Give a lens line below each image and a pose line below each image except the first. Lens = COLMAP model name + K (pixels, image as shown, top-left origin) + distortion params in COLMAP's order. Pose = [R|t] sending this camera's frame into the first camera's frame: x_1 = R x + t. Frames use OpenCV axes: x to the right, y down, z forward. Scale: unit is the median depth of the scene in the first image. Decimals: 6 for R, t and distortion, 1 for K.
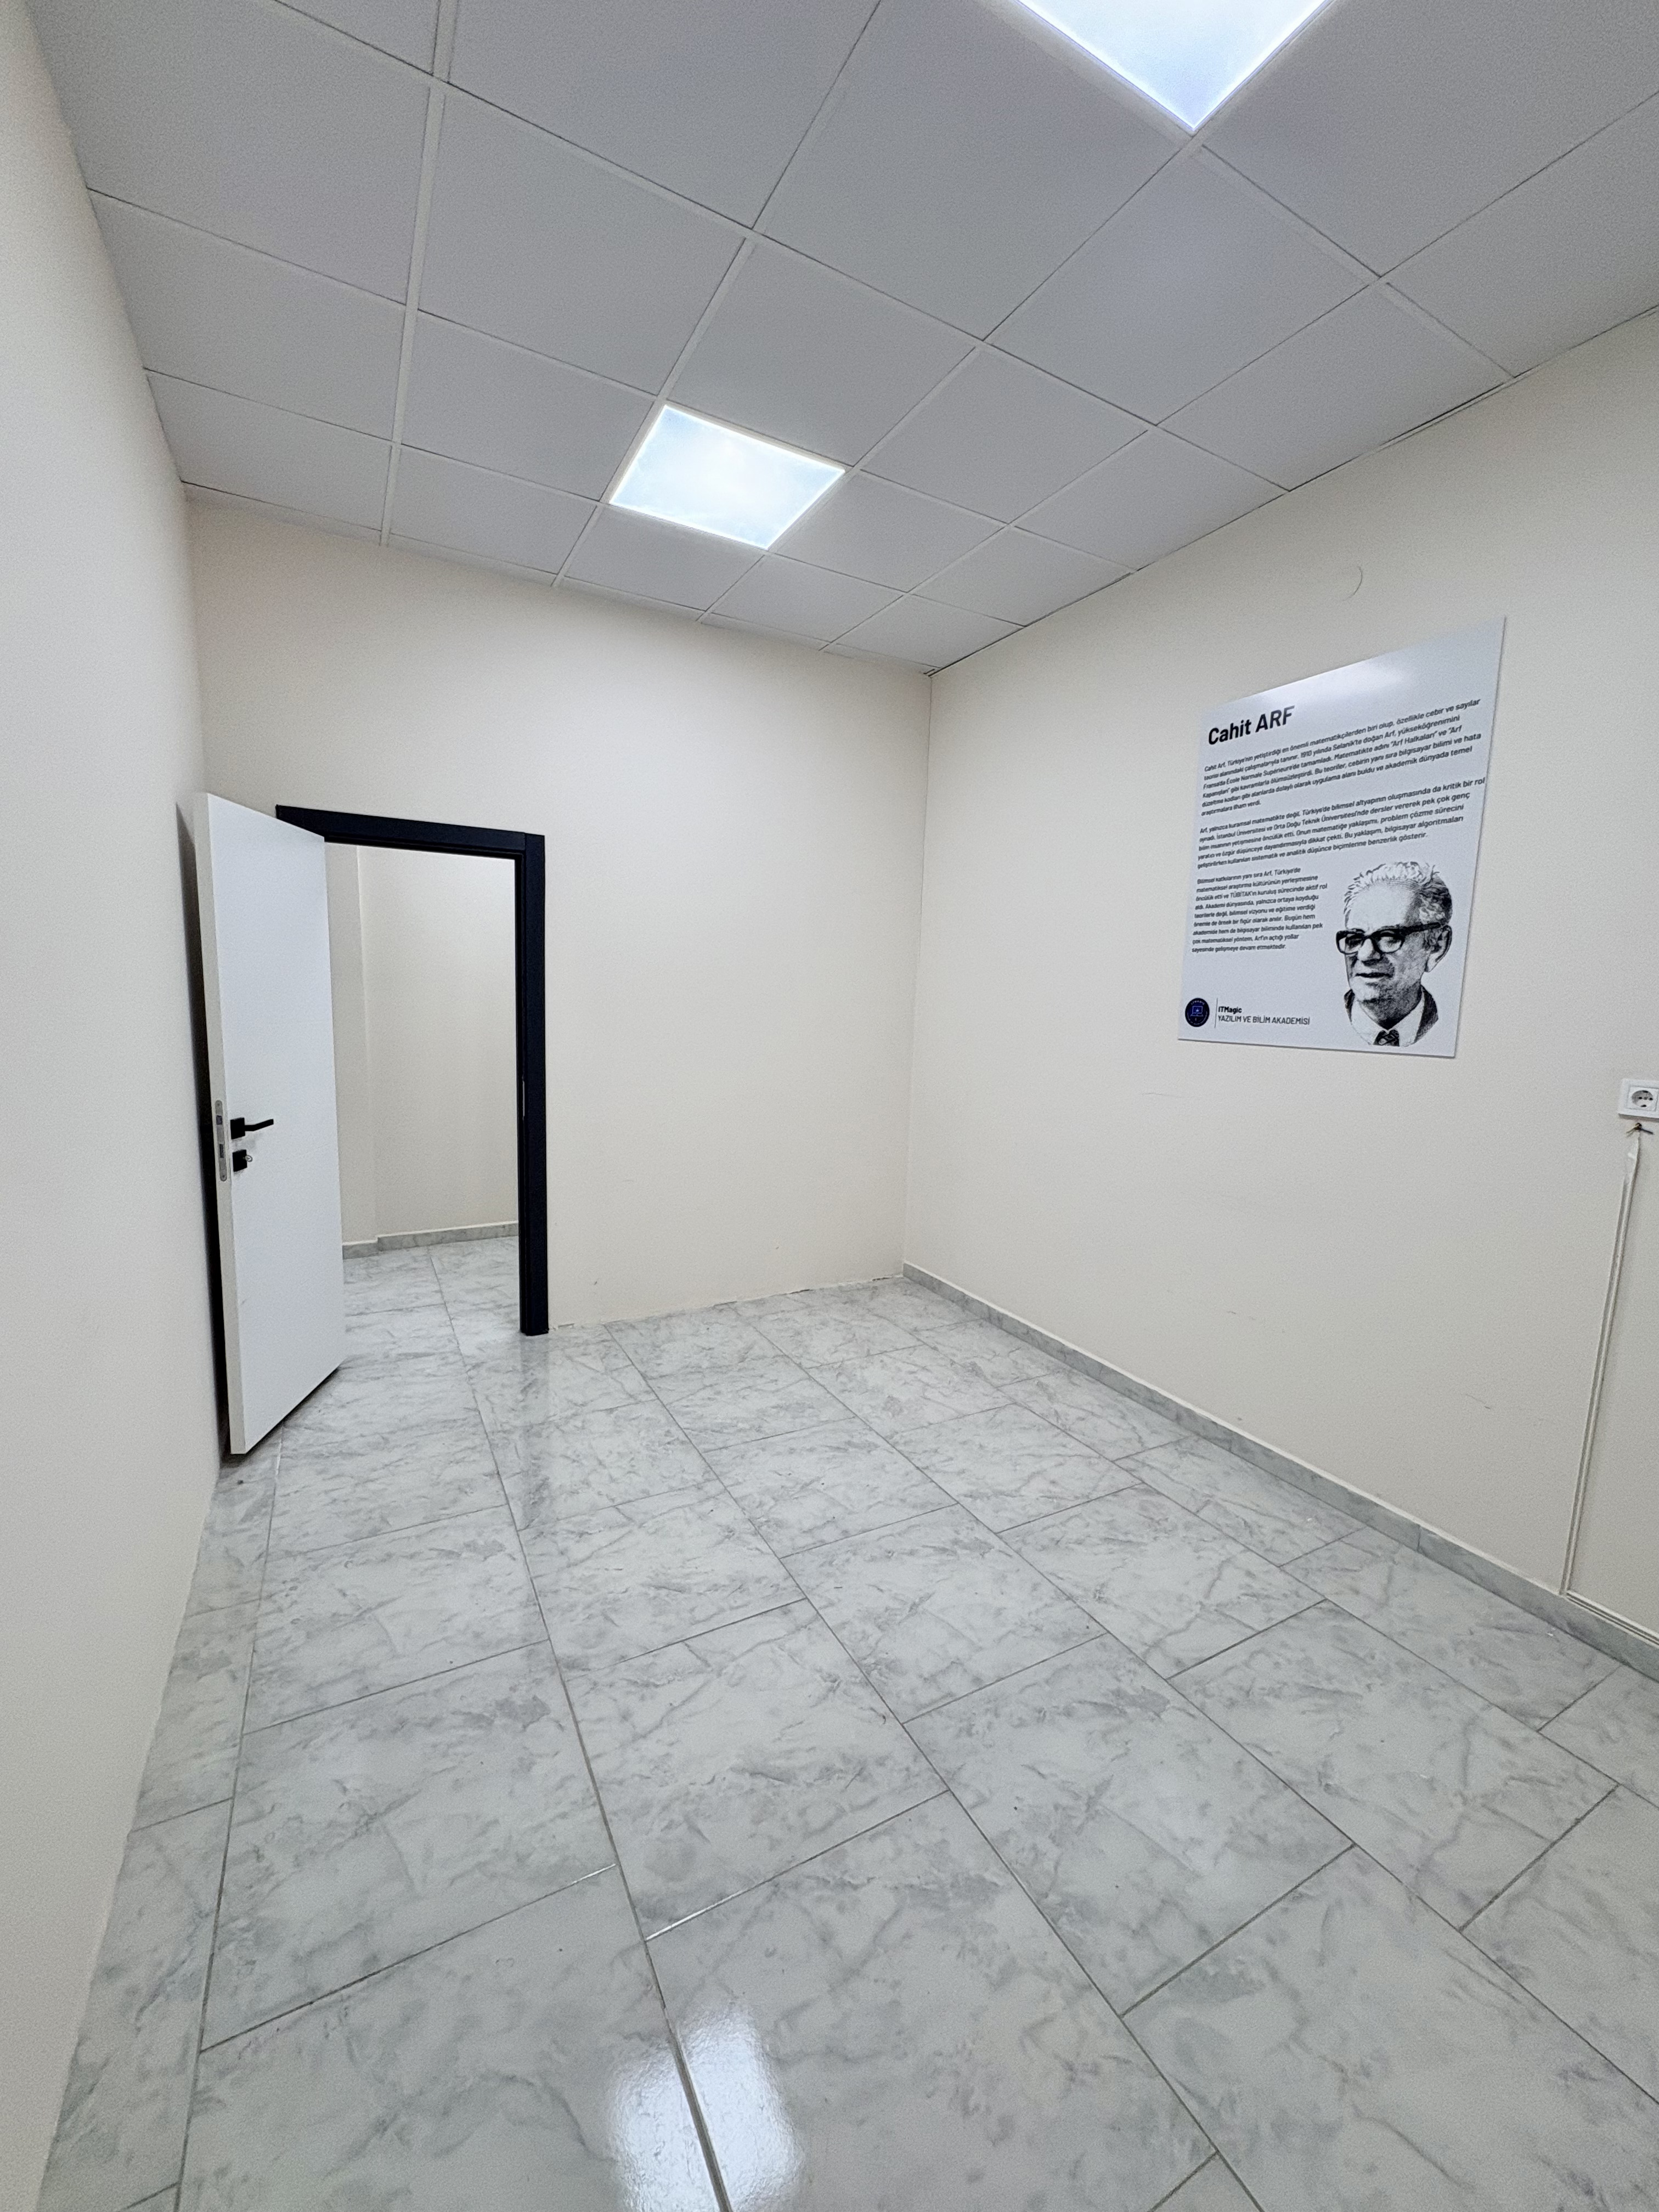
lens RADIAL K [[881.1, 0, 826.2], [0, 881.1, 1114.3], [0, 0, 1]] dist [0.000560, -0.000066]
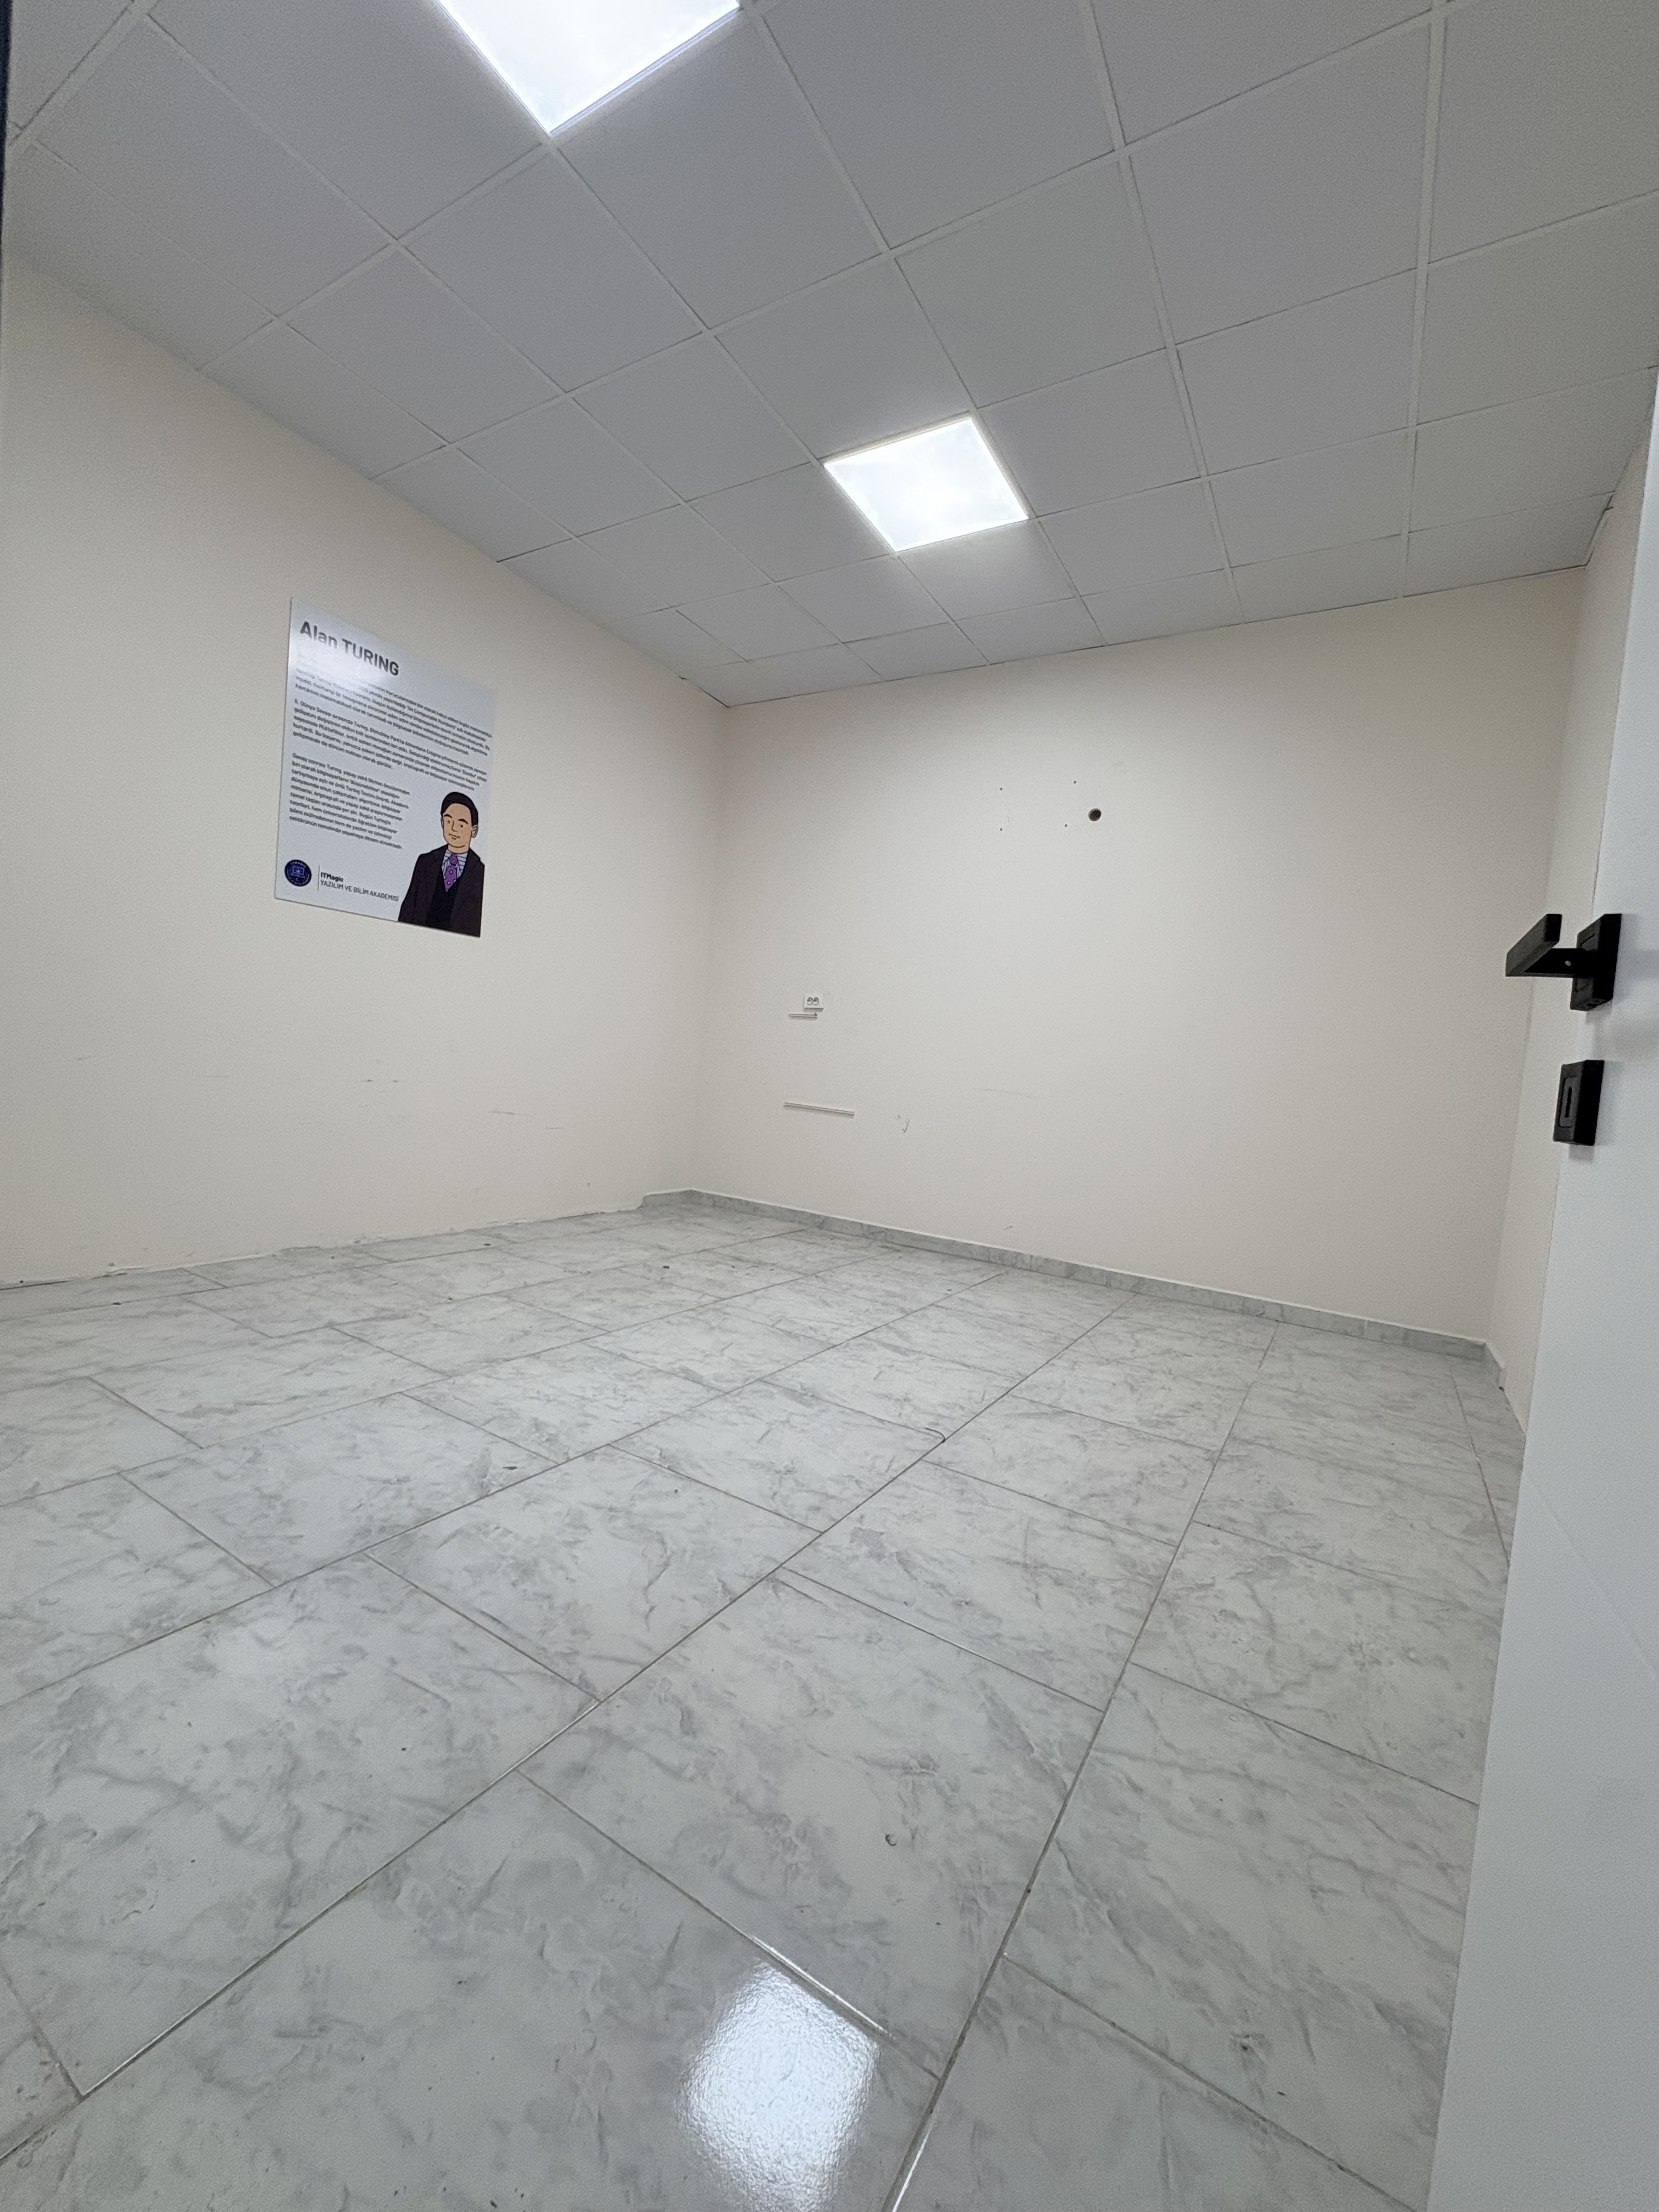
lens RADIAL K [[881.1, 0, 826.2], [0, 881.1, 1114.3], [0, 0, 1]] dist [0.000560, -0.000066]
pose [[-0.497446, -0.113519, 0.860035, -0.782300], [0.022358, 0.989394, 0.143526, 0.021880], [-0.867207, 0.090625, -0.489632, 1.101363]]
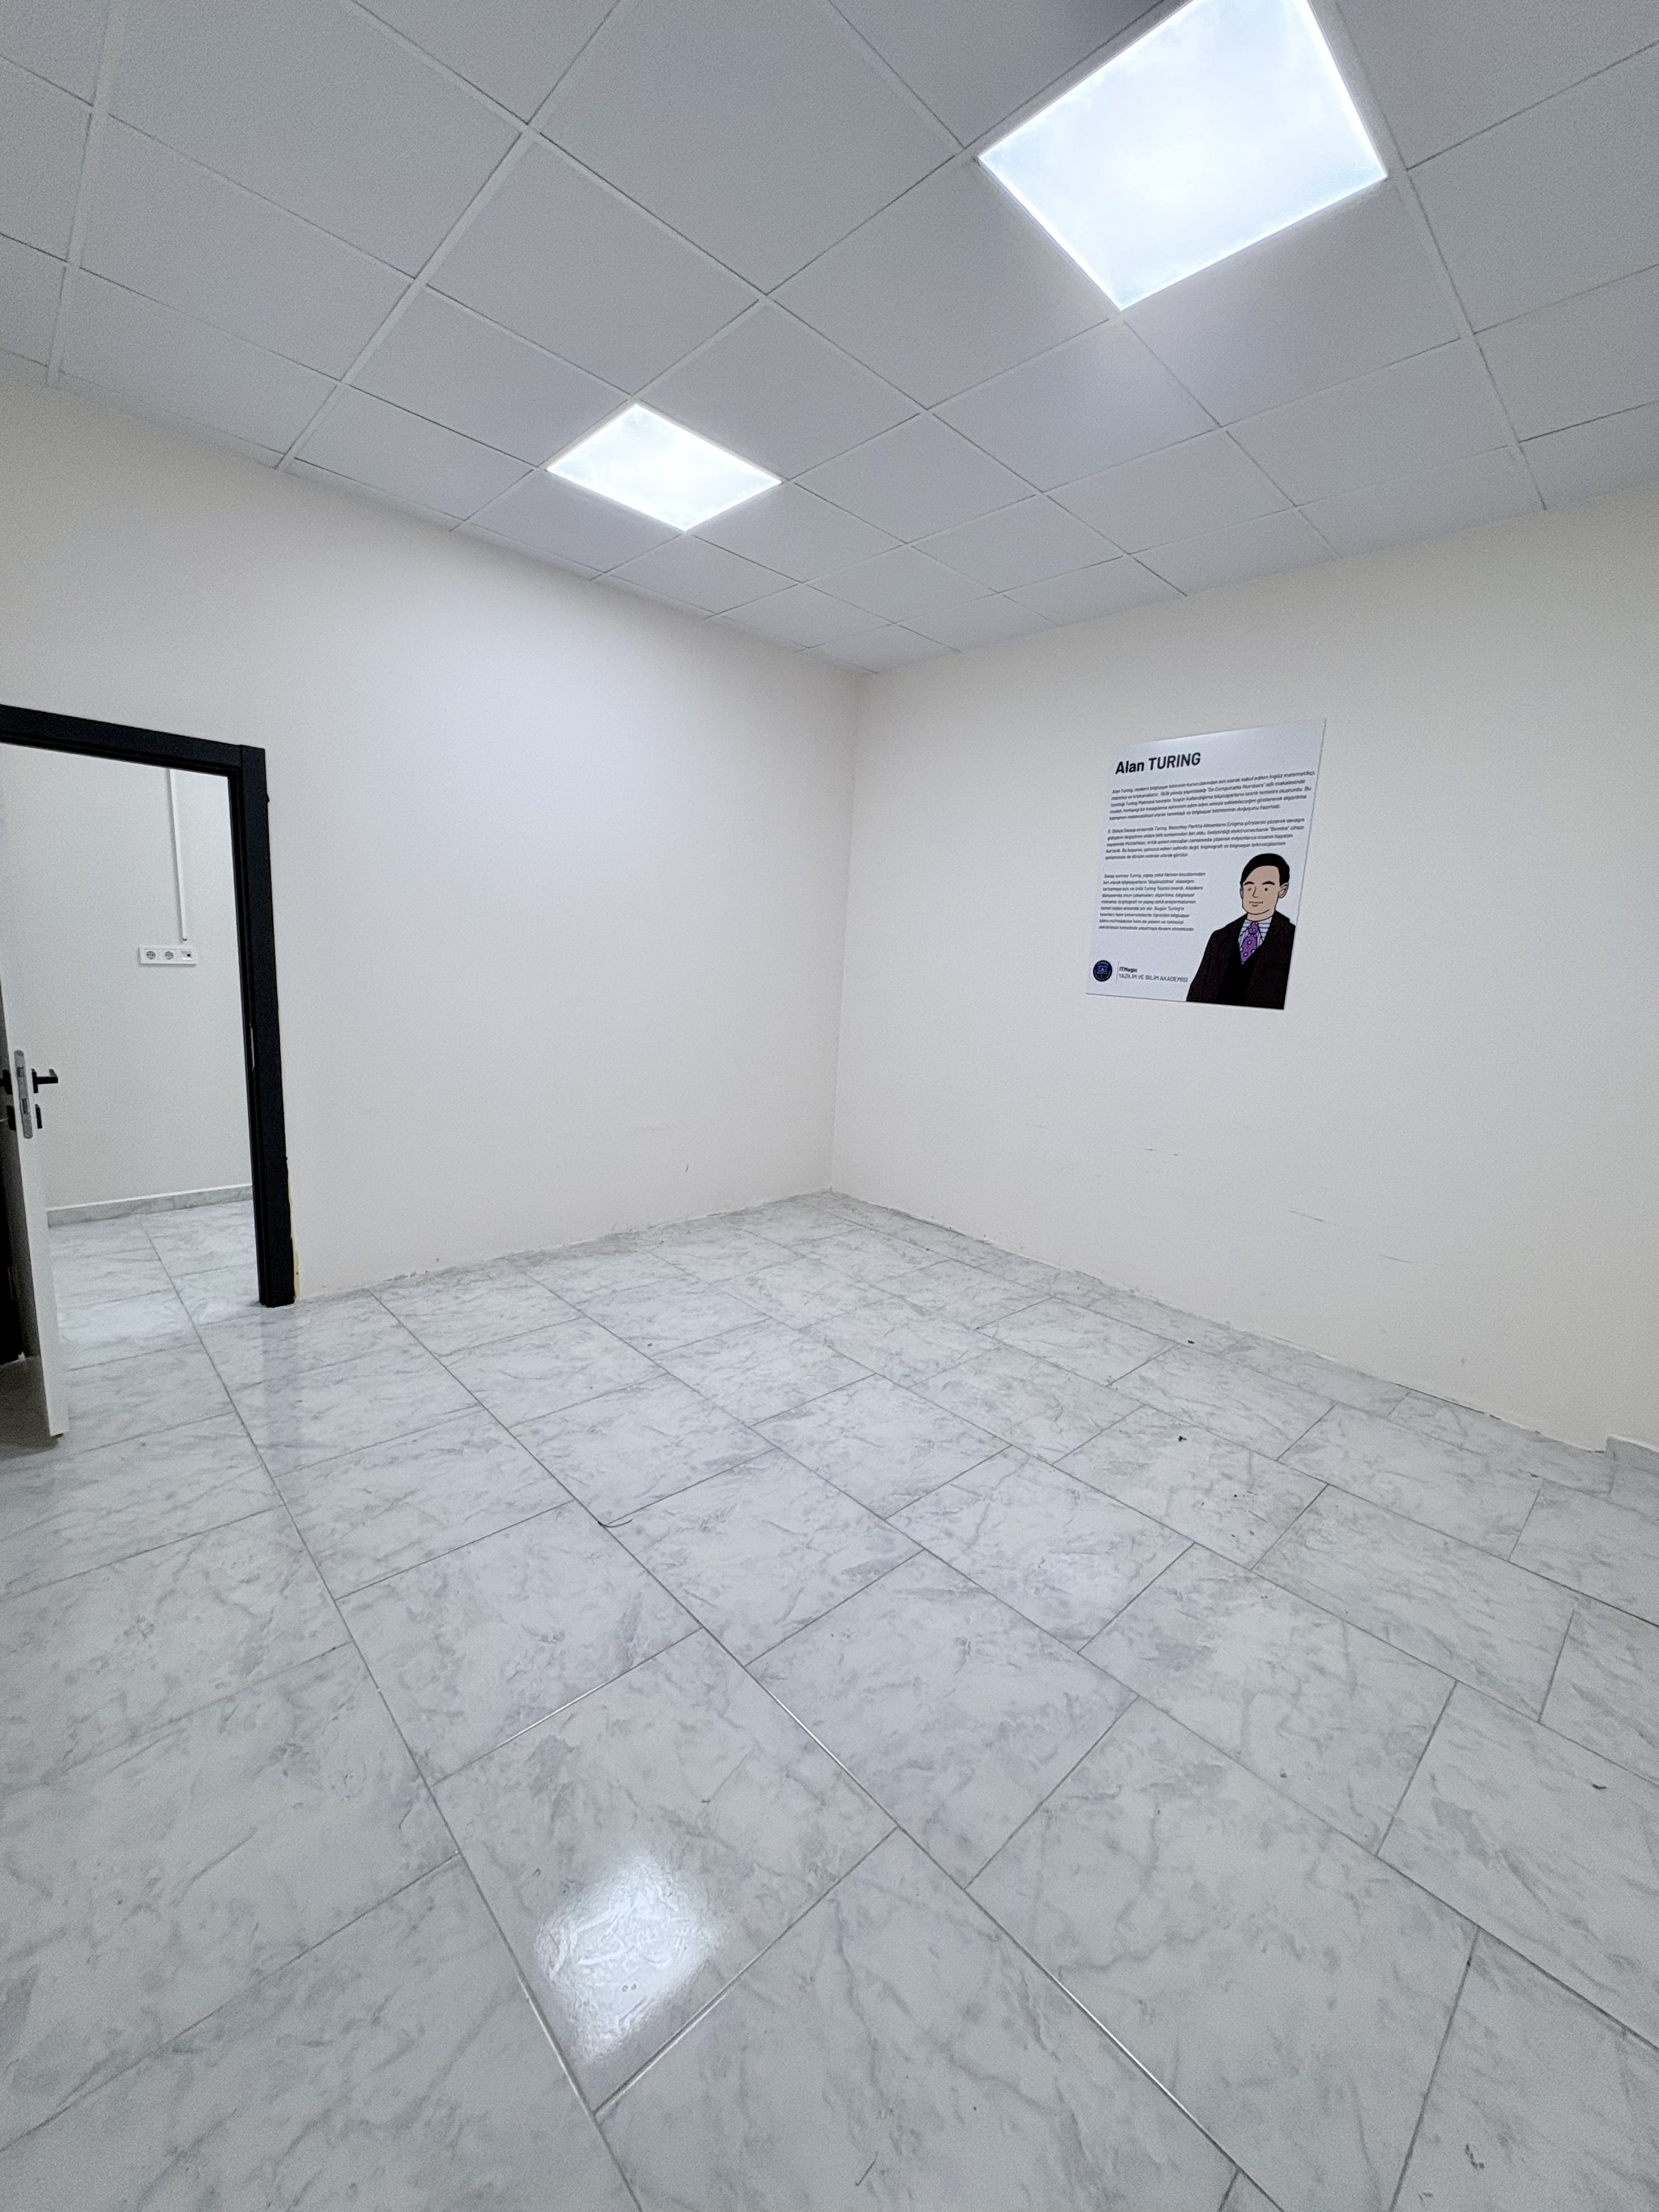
lens RADIAL K [[886.7, 0, 797.5], [0, 886.7, 1101.4], [0, 0, 1]] dist [0.000014, 0.000225]
pose [[0.969781, -0.011389, 0.243709, -0.218000], [0.001652, 0.999194, 0.040120, 0.017019], [-0.243970, -0.038505, 0.969018, -0.124466]]
